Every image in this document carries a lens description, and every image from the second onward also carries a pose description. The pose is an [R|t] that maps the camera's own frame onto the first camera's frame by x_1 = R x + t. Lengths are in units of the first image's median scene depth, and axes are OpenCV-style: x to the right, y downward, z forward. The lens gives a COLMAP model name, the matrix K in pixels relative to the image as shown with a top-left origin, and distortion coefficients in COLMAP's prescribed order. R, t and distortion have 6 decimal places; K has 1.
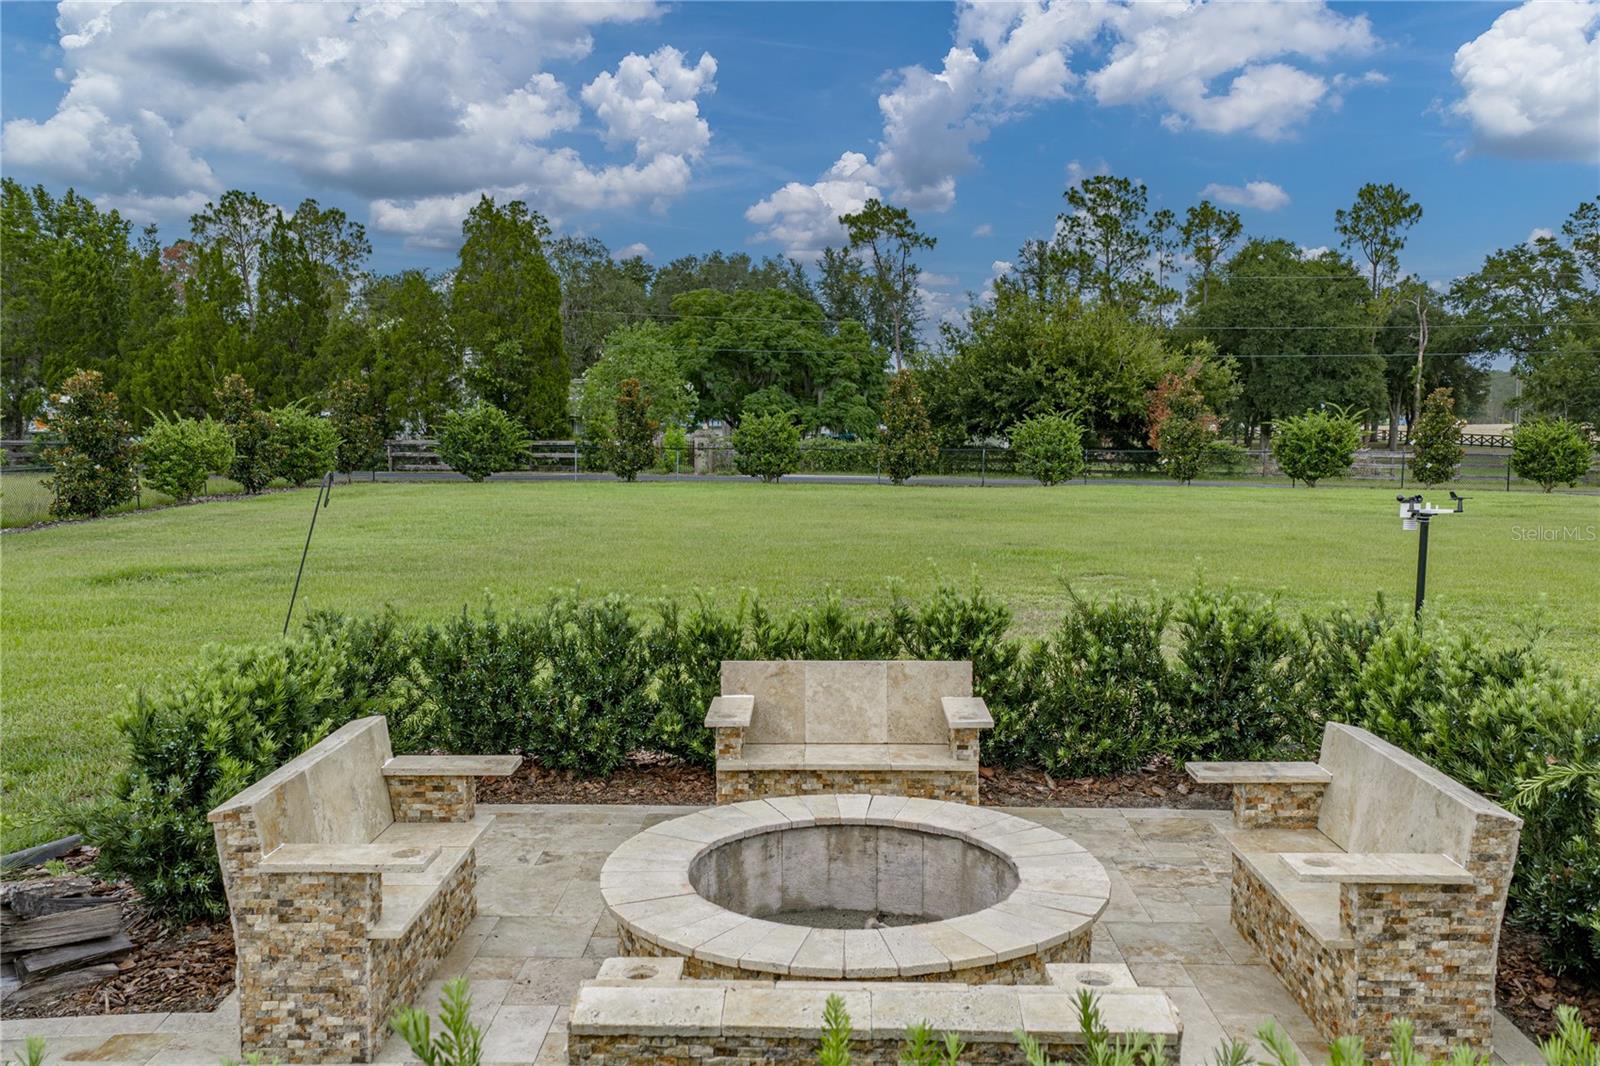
lens RADIAL K [[1300.8, 0, 795.7], [0, 1300.8, 533.5], [0, 0, 1]] dist [0.027775, -0.003192]
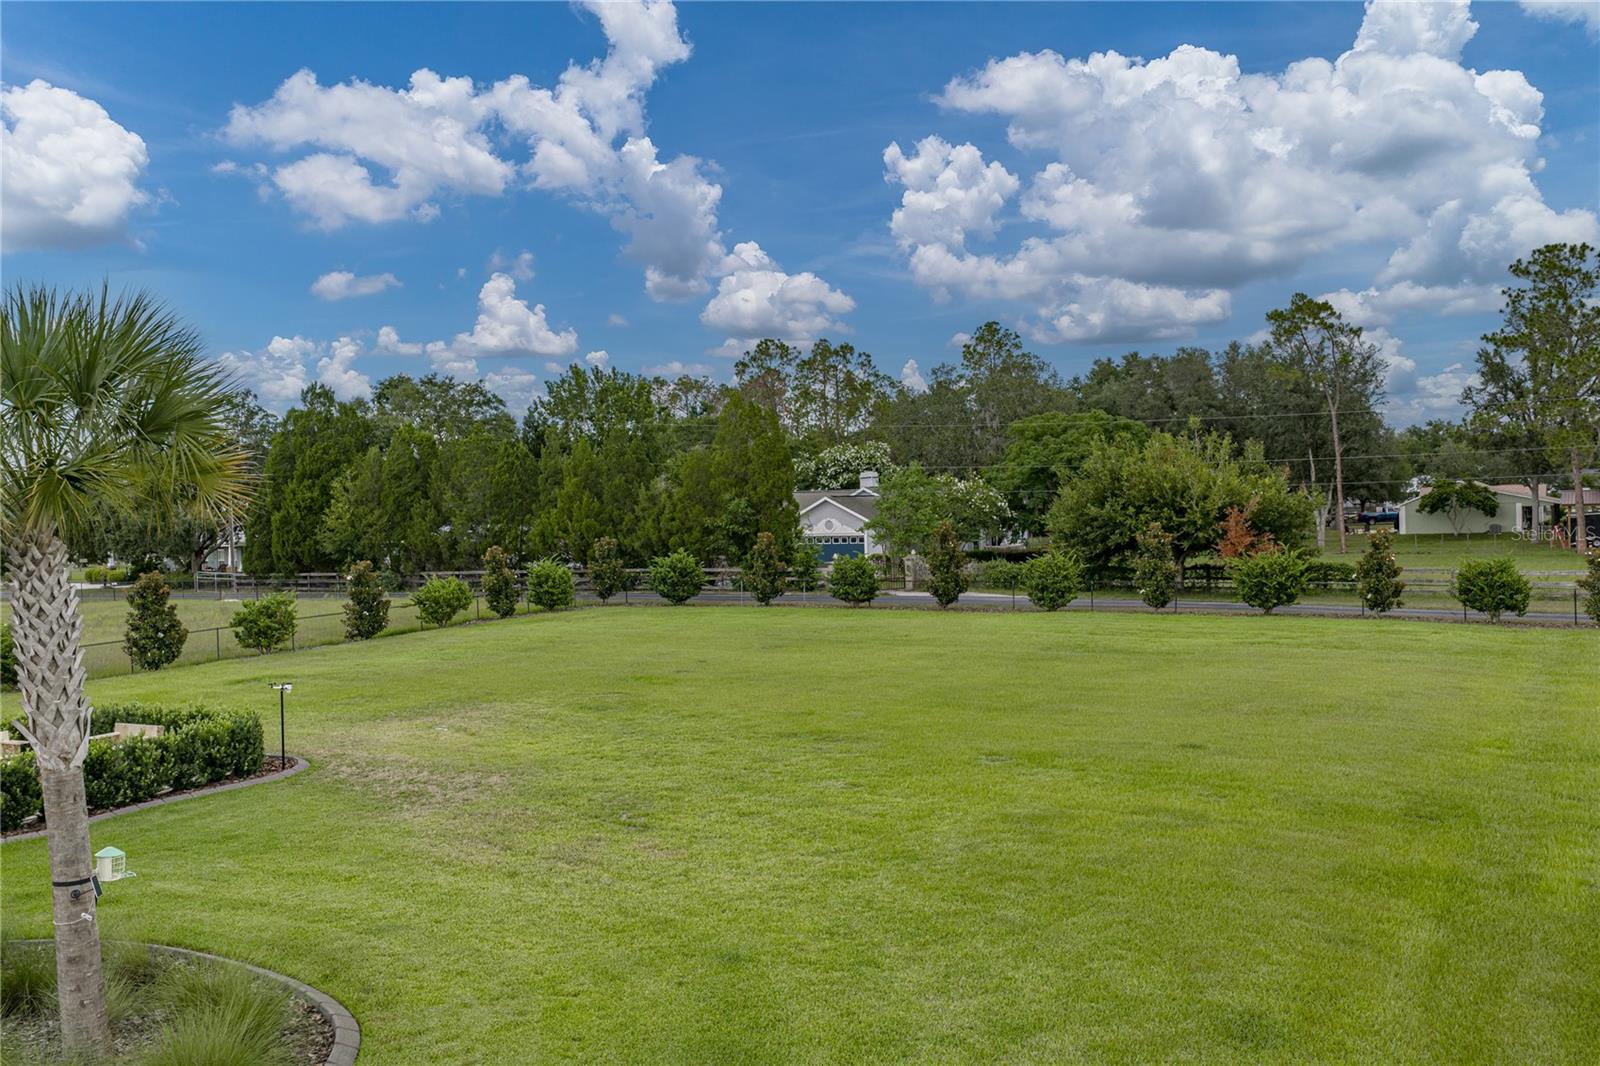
lens RADIAL K [[1352.0, 0, 801.9], [0, 1352.0, 544.6], [0, 0, 1]] dist [0.023419, -0.003546]
pose [[0.872058, -0.013787, -0.489209, 0.243356], [-0.006475, 0.999191, -0.039700, -0.018961], [0.489360, 0.037788, 0.871263, -0.098043]]
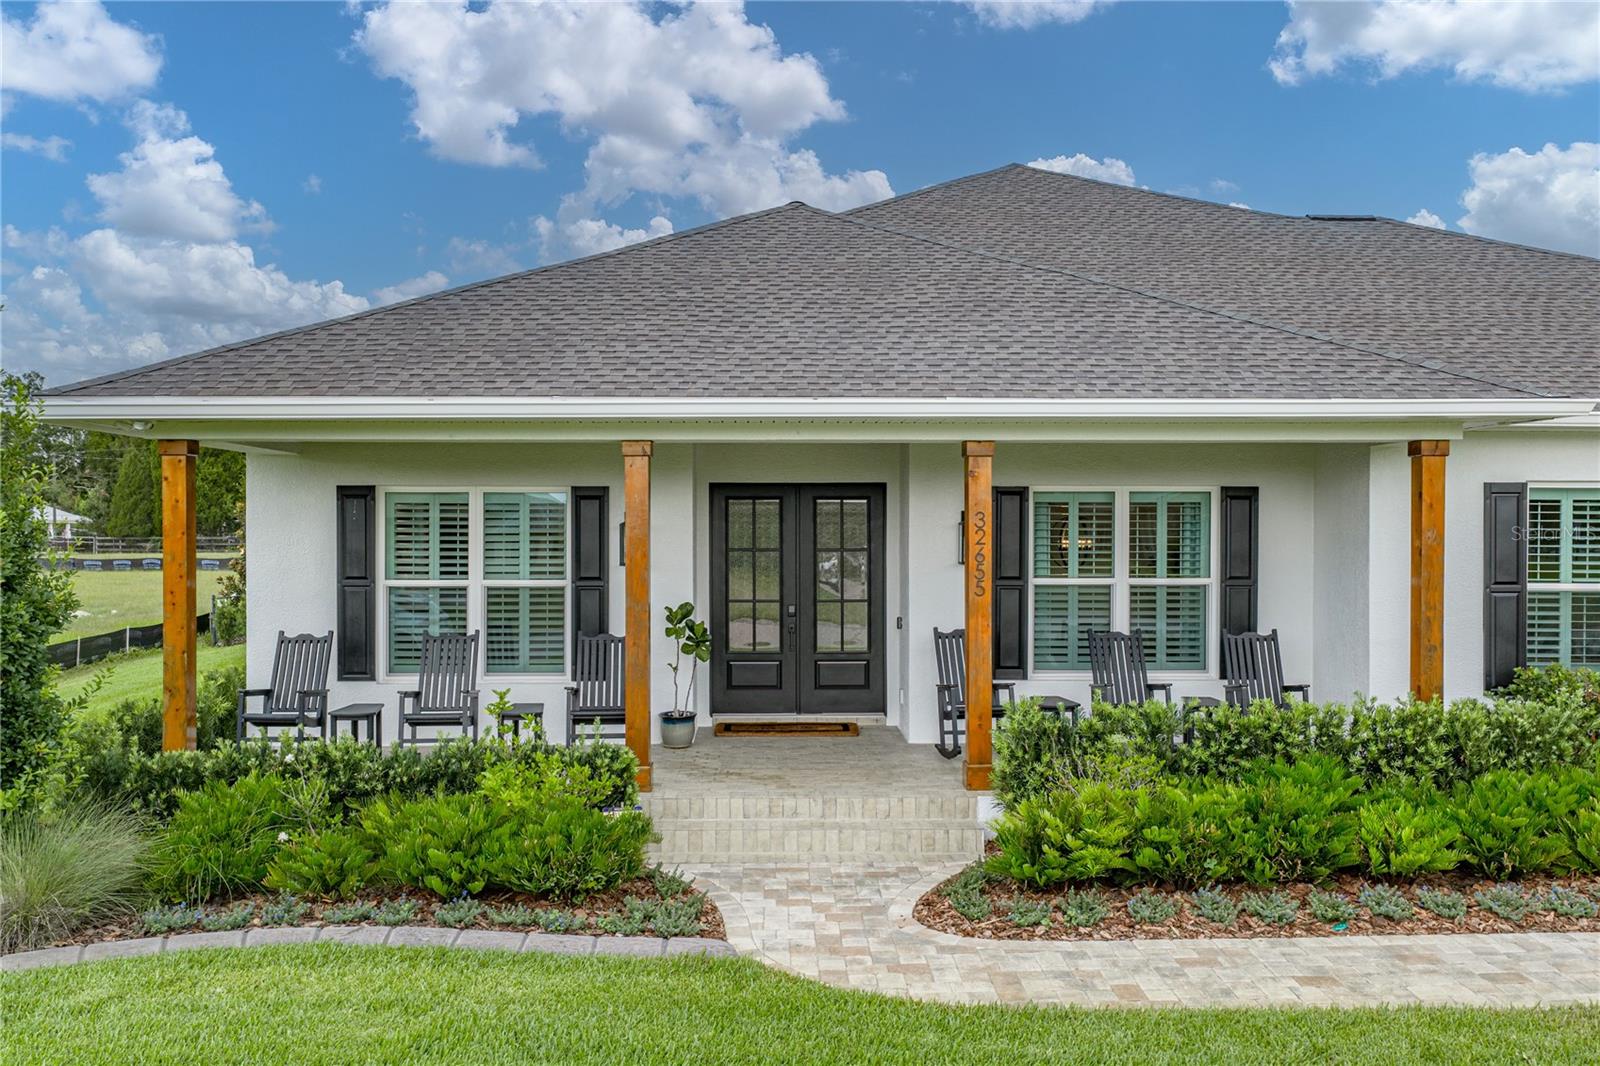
lens RADIAL K [[1326.1, 0, 794.8], [0, 1326.1, 531.5], [0, 0, 1]] dist [0.026793, -0.000177]
pose [[0.998776, -0.003252, 0.049359, -0.042696], [0.006921, 0.997207, -0.074362, 0.036685], [-0.048979, 0.074612, 0.996009, -0.488085]]
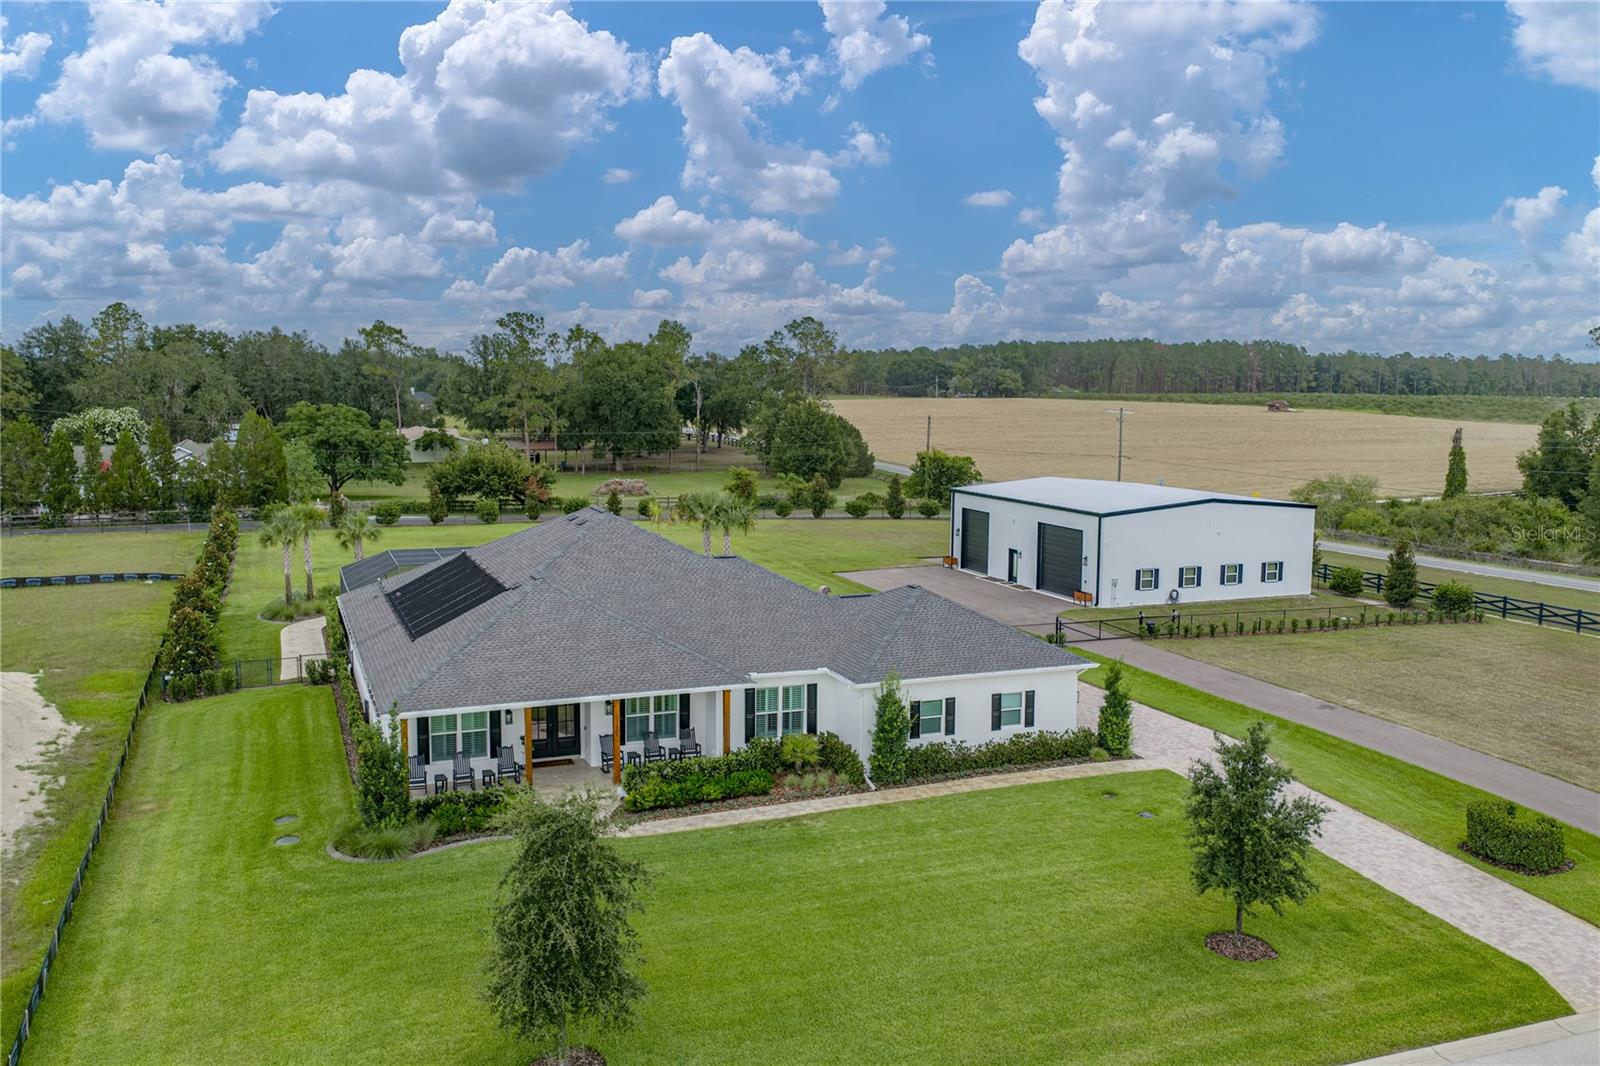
lens RADIAL K [[1334.6, 0, 796.4], [0, 1334.6, 535.2], [0, 0, 1]] dist [0.029761, -0.001385]
pose [[0.918856, -0.042672, 0.392279, -0.137642], [0.026450, 0.998560, 0.046668, -0.051863], [-0.393706, -0.032505, 0.918662, -0.803971]]
